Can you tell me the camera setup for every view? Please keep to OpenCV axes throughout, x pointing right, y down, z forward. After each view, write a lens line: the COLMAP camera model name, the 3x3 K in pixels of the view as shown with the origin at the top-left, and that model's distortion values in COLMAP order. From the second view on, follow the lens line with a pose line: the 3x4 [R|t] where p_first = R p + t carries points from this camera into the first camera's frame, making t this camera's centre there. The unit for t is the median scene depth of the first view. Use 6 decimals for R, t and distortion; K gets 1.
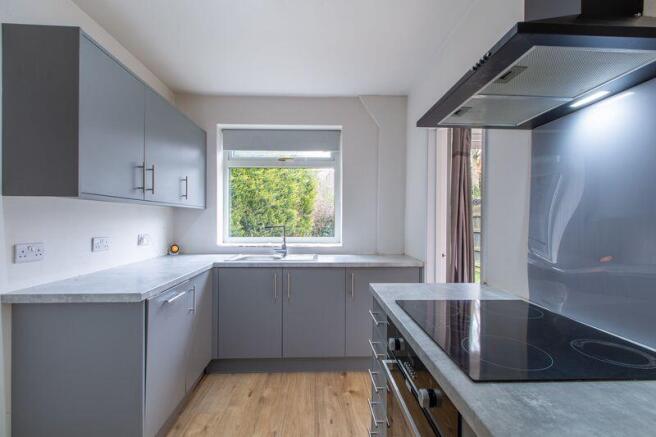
lens RADIAL K [[292.3, 0, 330.5], [0, 292.3, 219.2], [0, 0, 1]] dist [0.002042, -0.000016]
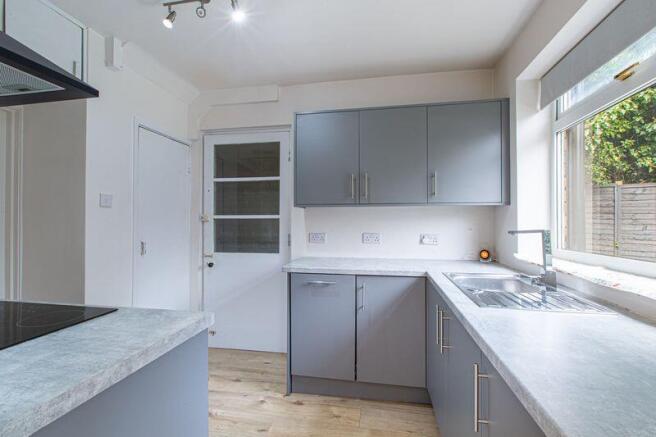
lens RADIAL K [[292.3, 0, 327.3], [0, 292.3, 221.8], [0, 0, 1]] dist [0.002042, -0.000016]
pose [[-0.234072, 0.000692, -0.972219, 0.398400], [0.005028, 0.999987, -0.000498, 0.007382], [0.972206, -0.005005, -0.234072, 0.797448]]
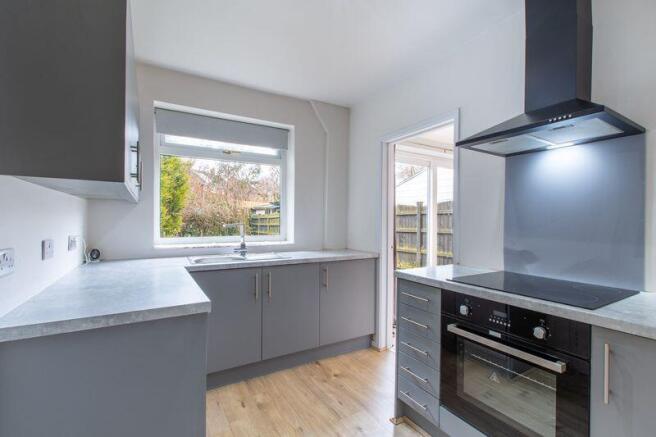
lens RADIAL K [[292.3, 0, 320.9], [0, 292.3, 219.5], [0, 0, 1]] dist [0.002042, -0.000016]
pose [[0.884450, 0.002387, 0.466628, -0.380647], [-0.003368, 0.999994, 0.001268, 0.007287], [-0.466622, -0.002693, 0.884453, 0.051858]]
